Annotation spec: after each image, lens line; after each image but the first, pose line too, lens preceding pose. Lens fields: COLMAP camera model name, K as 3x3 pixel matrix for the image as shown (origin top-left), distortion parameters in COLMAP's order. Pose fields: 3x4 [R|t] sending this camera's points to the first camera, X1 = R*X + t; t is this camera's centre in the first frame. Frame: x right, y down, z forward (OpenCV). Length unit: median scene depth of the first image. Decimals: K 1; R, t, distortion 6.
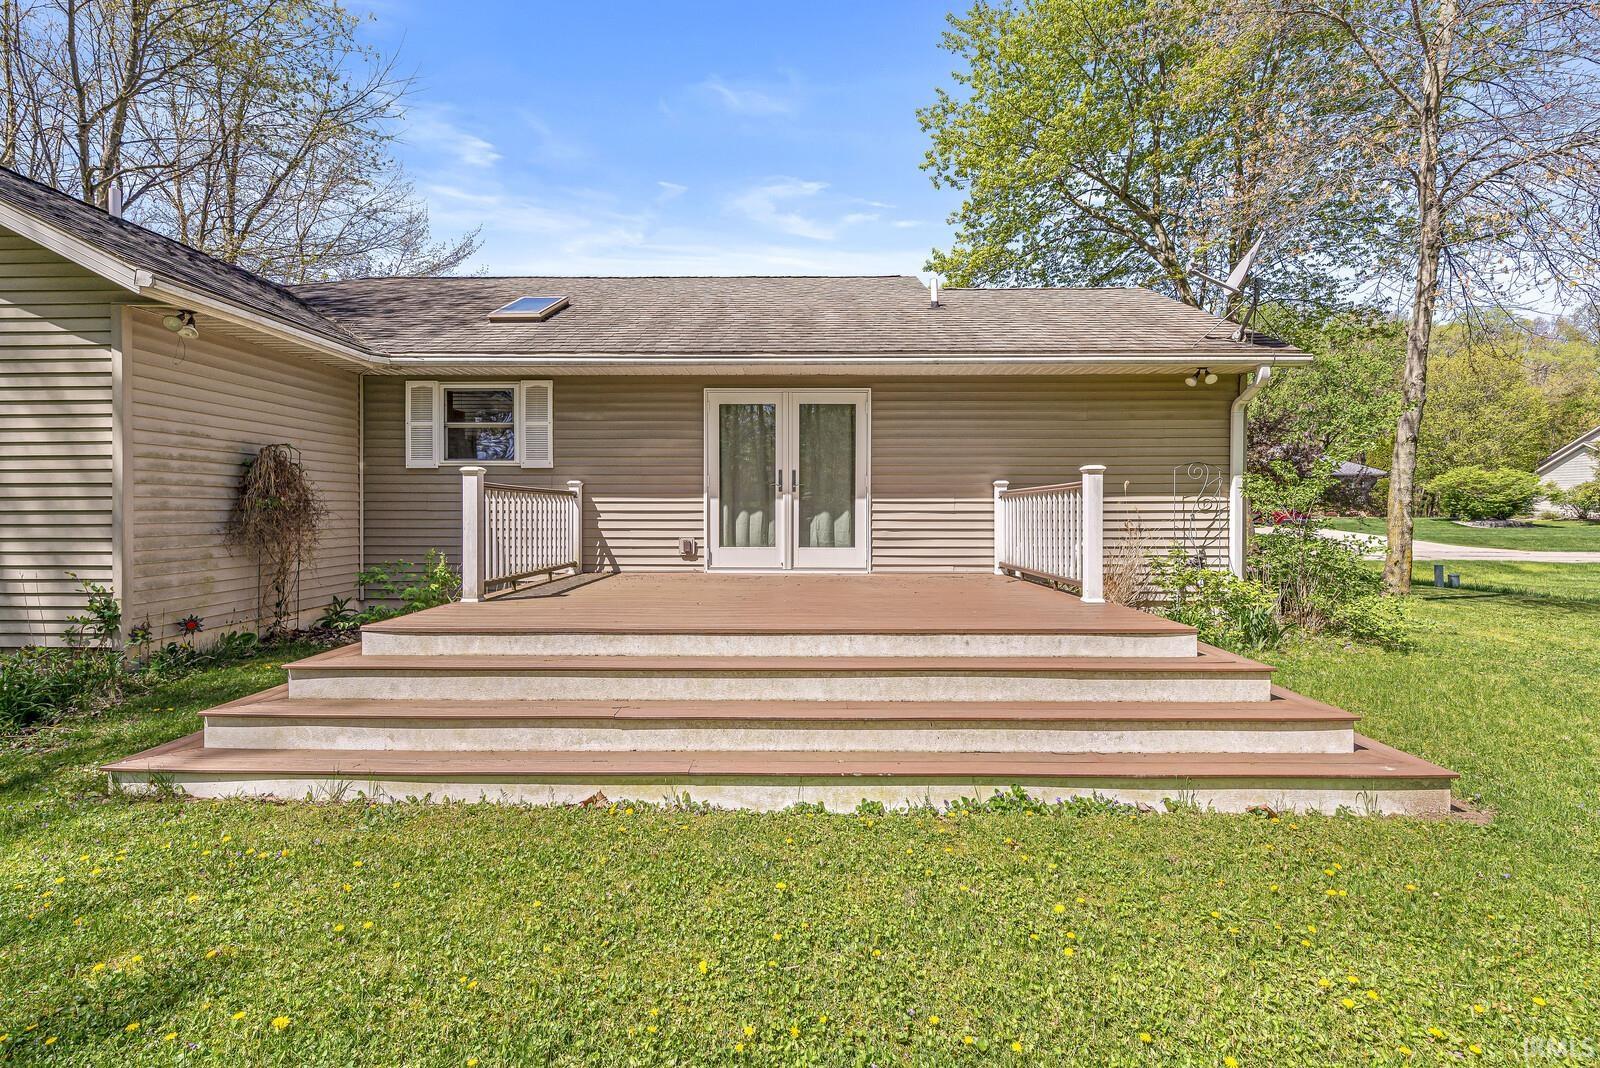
lens RADIAL K [[678.9, 0, 798.1], [0, 678.9, 495.4], [0, 0, 1]] dist [0.000360, 0.000026]
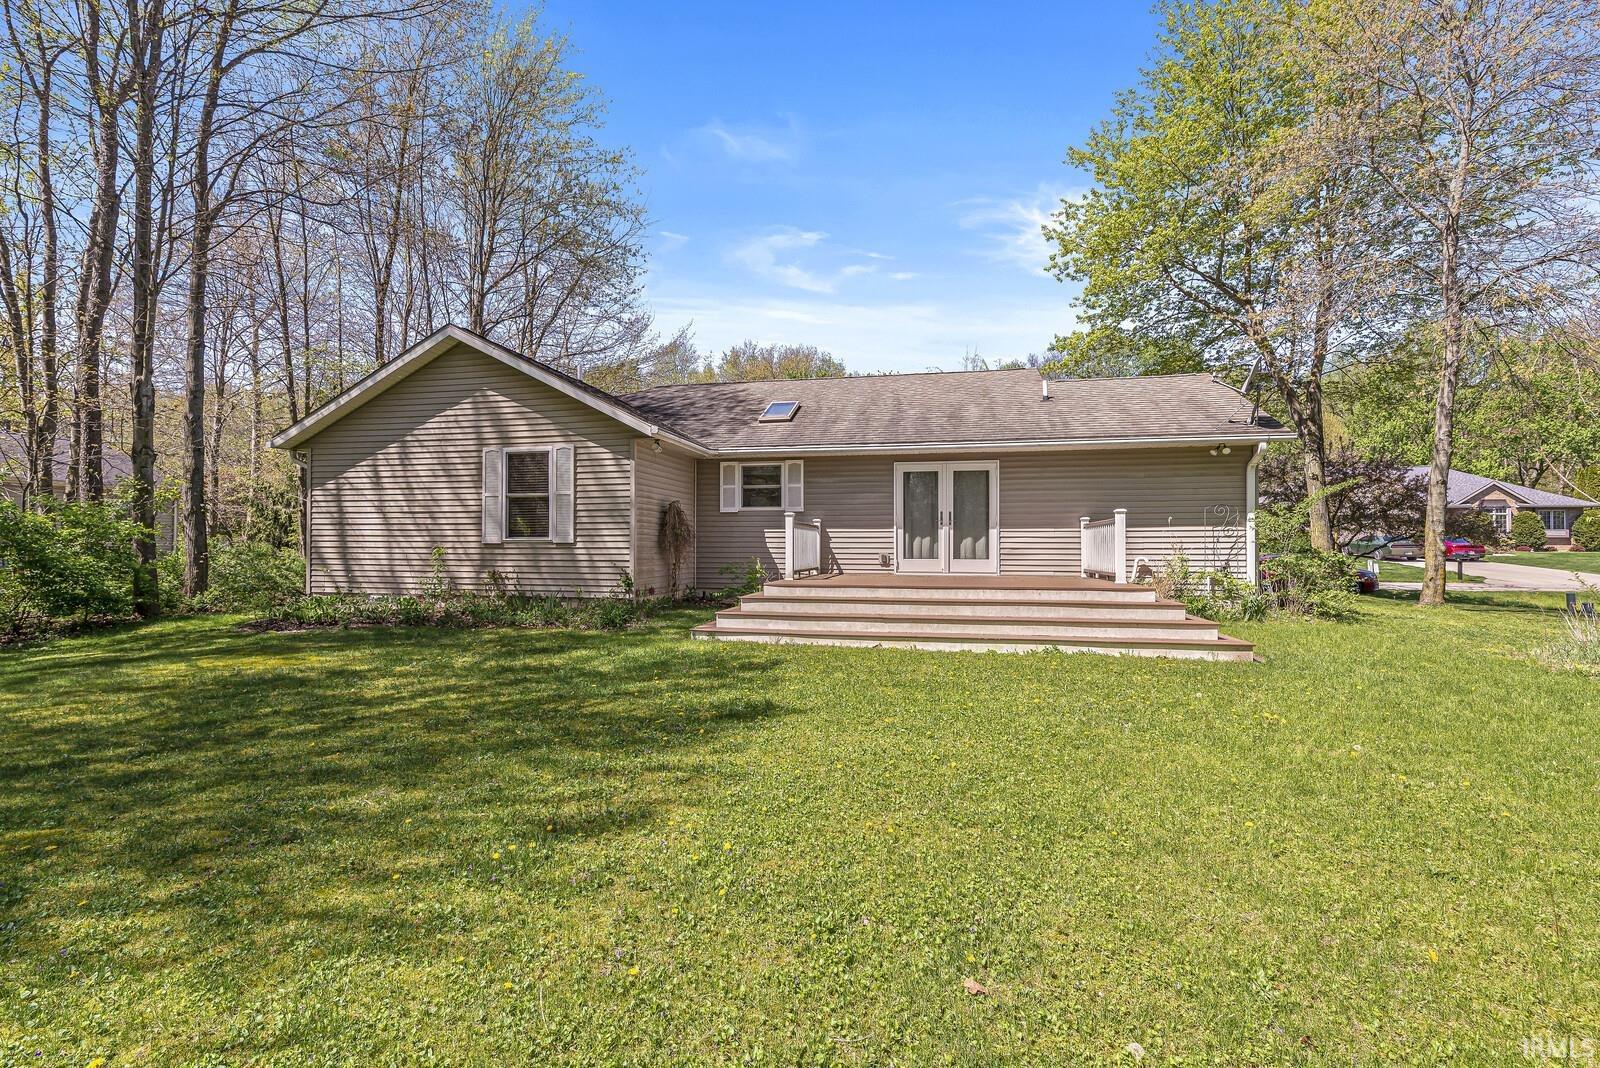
lens RADIAL K [[679.2, 0, 800.0], [0, 679.2, 534.0], [0, 0, 1]] dist [-0.000267, 0.000120]
pose [[0.980321, -0.001925, -0.197400, -0.037394], [0.002621, 0.999991, 0.003268, 0.010244], [0.197392, -0.003721, 0.980318, -0.664680]]
